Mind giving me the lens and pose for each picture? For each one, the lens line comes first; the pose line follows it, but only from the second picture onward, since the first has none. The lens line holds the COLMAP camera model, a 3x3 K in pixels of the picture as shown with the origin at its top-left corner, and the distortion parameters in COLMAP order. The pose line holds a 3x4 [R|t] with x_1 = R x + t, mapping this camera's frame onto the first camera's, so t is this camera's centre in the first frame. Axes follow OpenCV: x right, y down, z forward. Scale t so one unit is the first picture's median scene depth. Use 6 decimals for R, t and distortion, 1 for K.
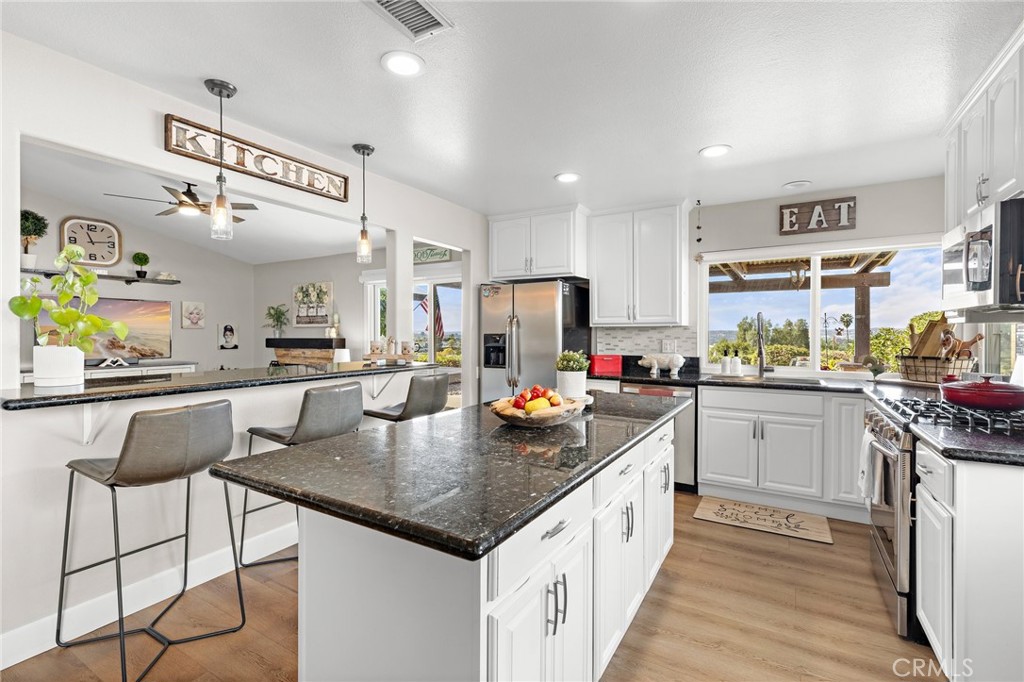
lens RADIAL K [[461.7, 0, 510.0], [0, 461.7, 336.8], [0, 0, 1]] dist [0.002715, -0.000308]
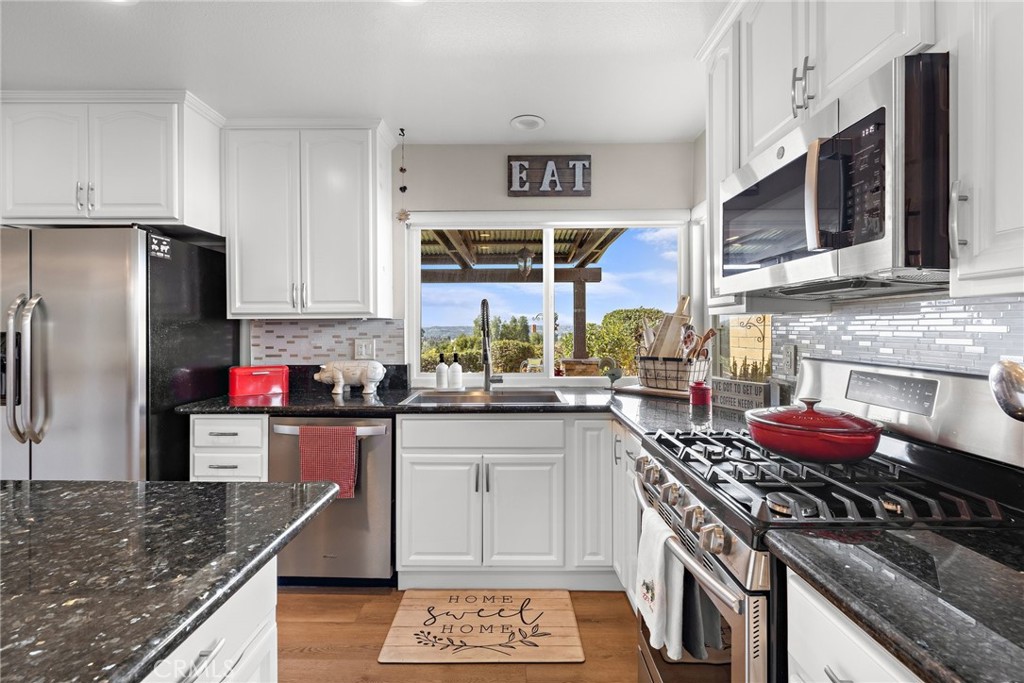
lens RADIAL K [[463.8, 0, 507.4], [0, 463.8, 329.5], [0, 0, 1]] dist [0.005846, 0.000136]
pose [[0.863242, -0.004176, 0.504773, 0.201119], [0.007768, 0.999957, -0.005012, -0.003225], [-0.504731, 0.008248, 0.863237, 0.350379]]
